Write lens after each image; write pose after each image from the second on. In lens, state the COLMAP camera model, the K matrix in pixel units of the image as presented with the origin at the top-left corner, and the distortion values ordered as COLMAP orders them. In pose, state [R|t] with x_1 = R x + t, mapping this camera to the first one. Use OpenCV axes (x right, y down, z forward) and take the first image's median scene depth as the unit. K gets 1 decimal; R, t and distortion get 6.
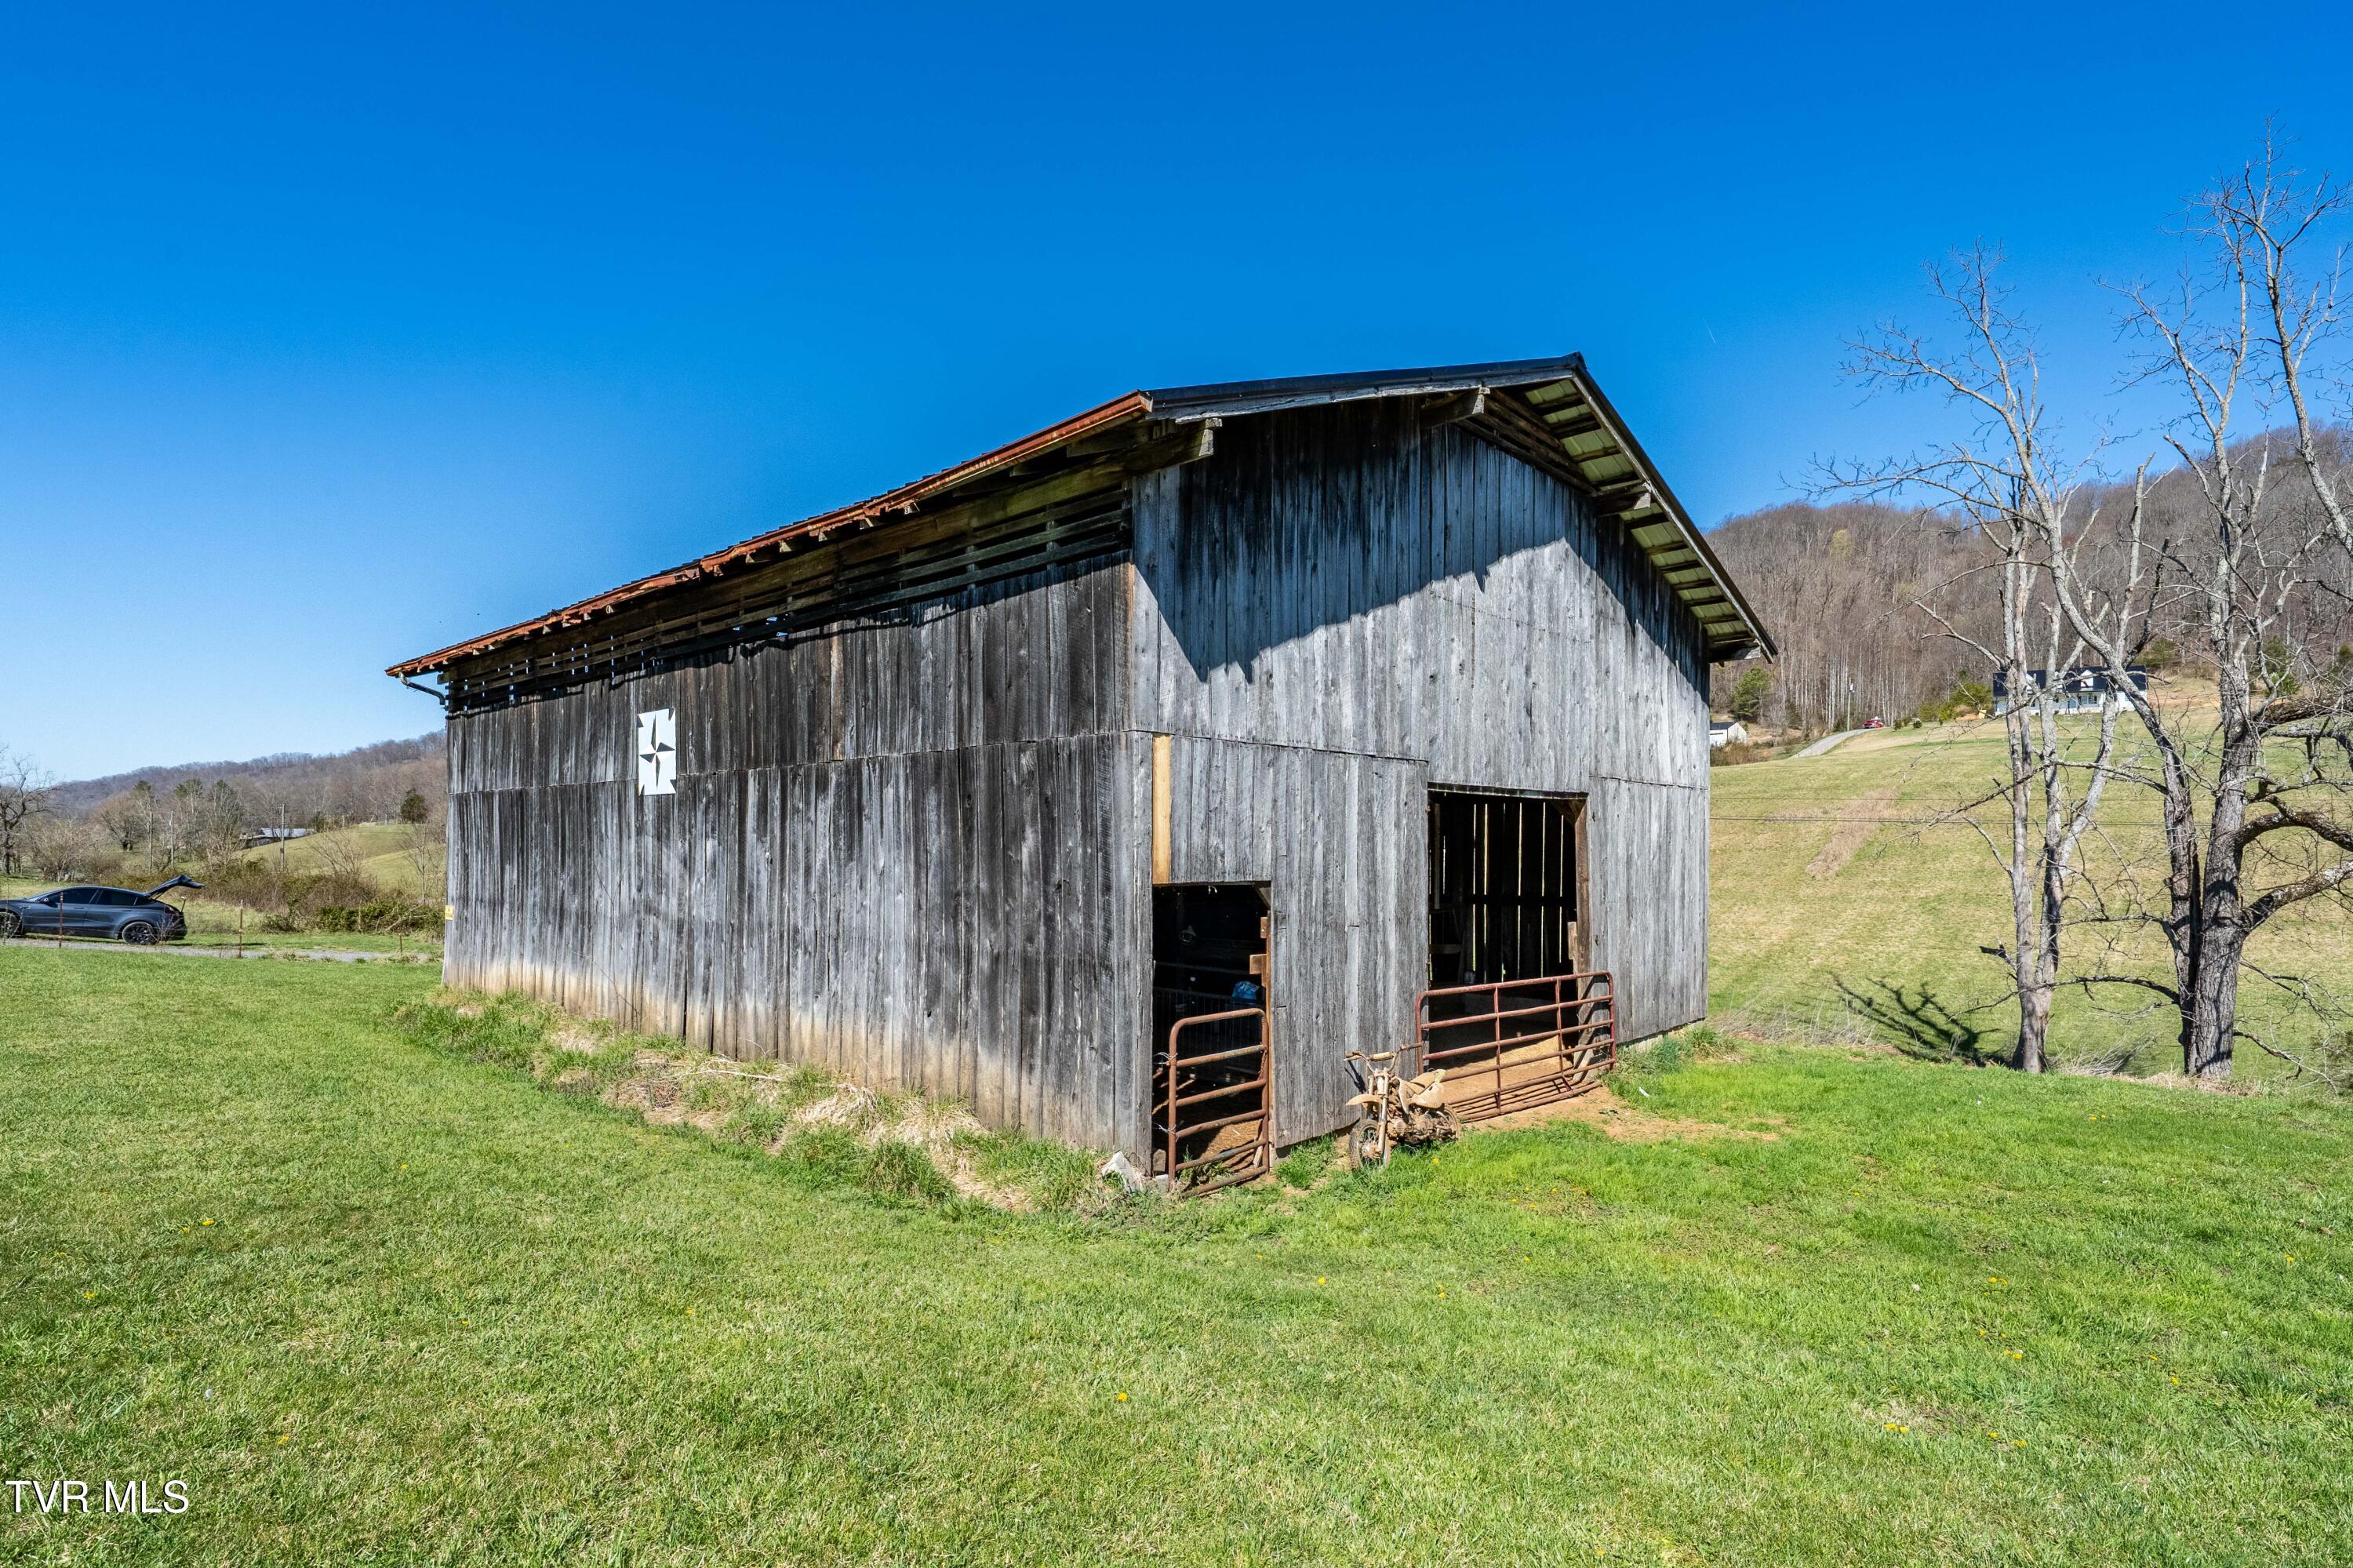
lens RADIAL K [[1189.1, 0, 1175.7], [0, 1189.1, 864.5], [0, 0, 1]] dist [0.000781, 0.000488]
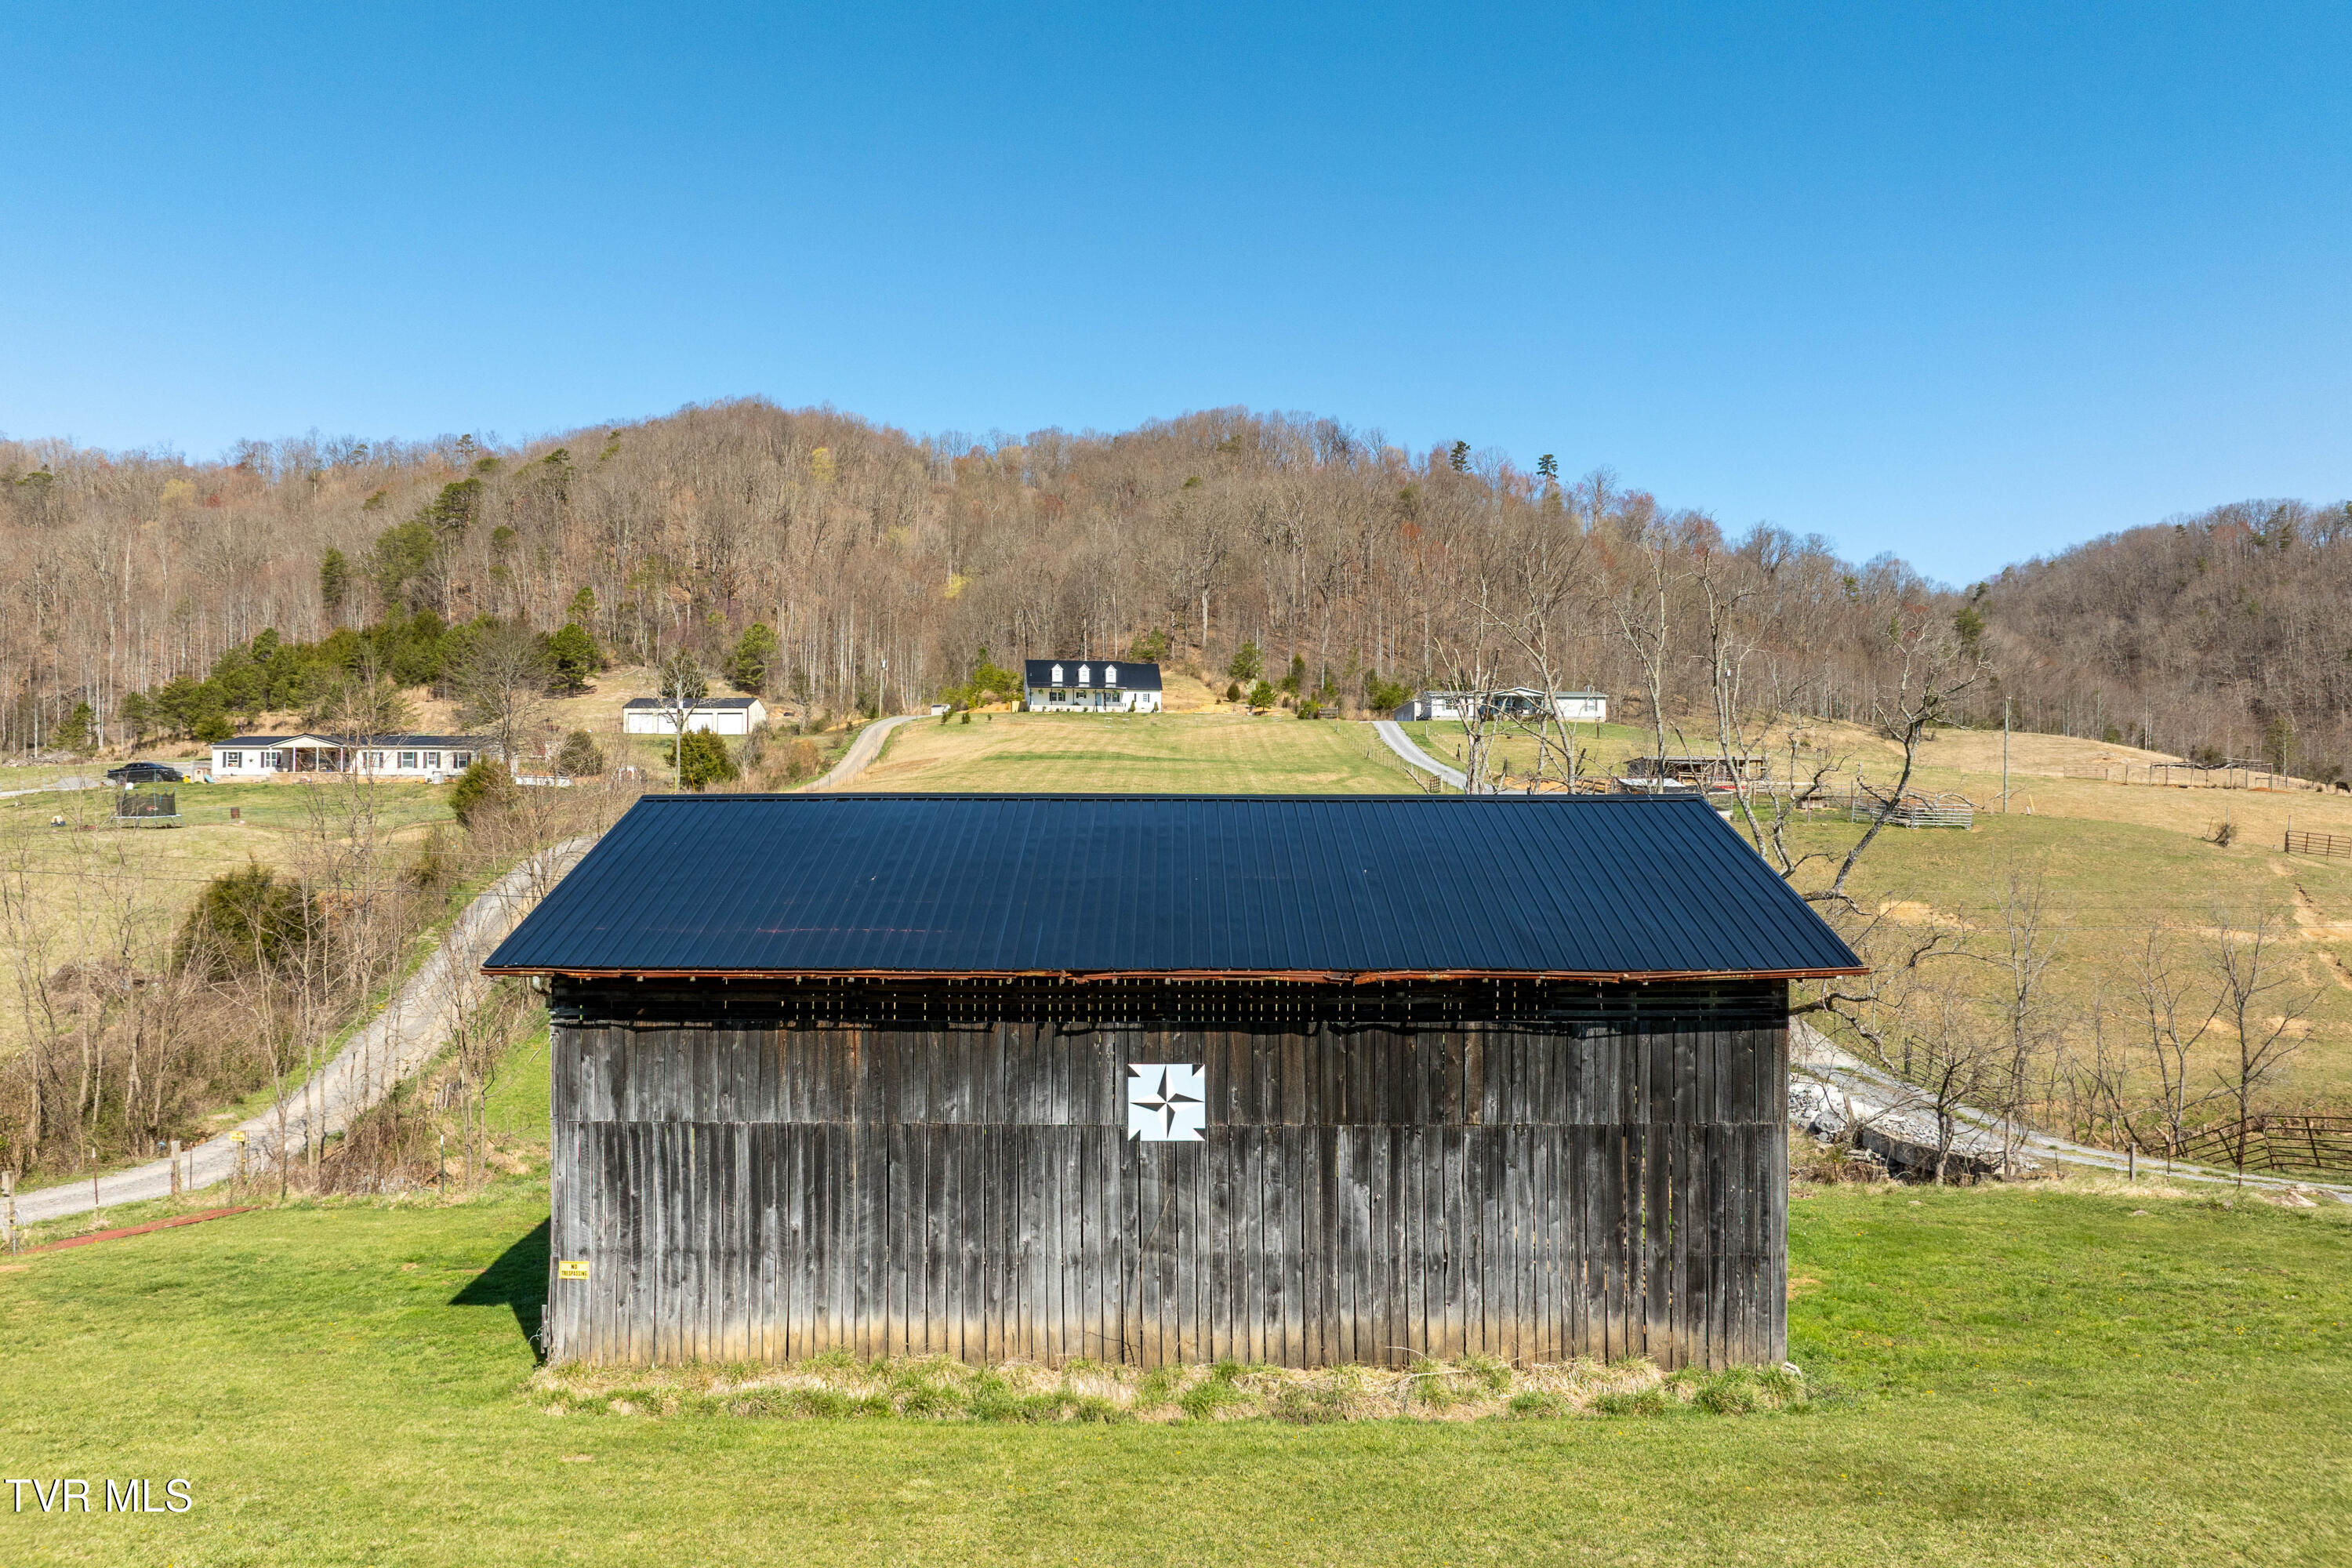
lens RADIAL K [[1729.6, 0, 1140.5], [0, 1729.6, 780.8], [0, 0, 1]] dist [-0.004885, -0.089985]
pose [[0.745122, 0.022412, 0.666552, -1.908987], [0.012809, 0.998770, -0.047902, -0.393593], [-0.666805, 0.044231, 0.743918, -0.225441]]
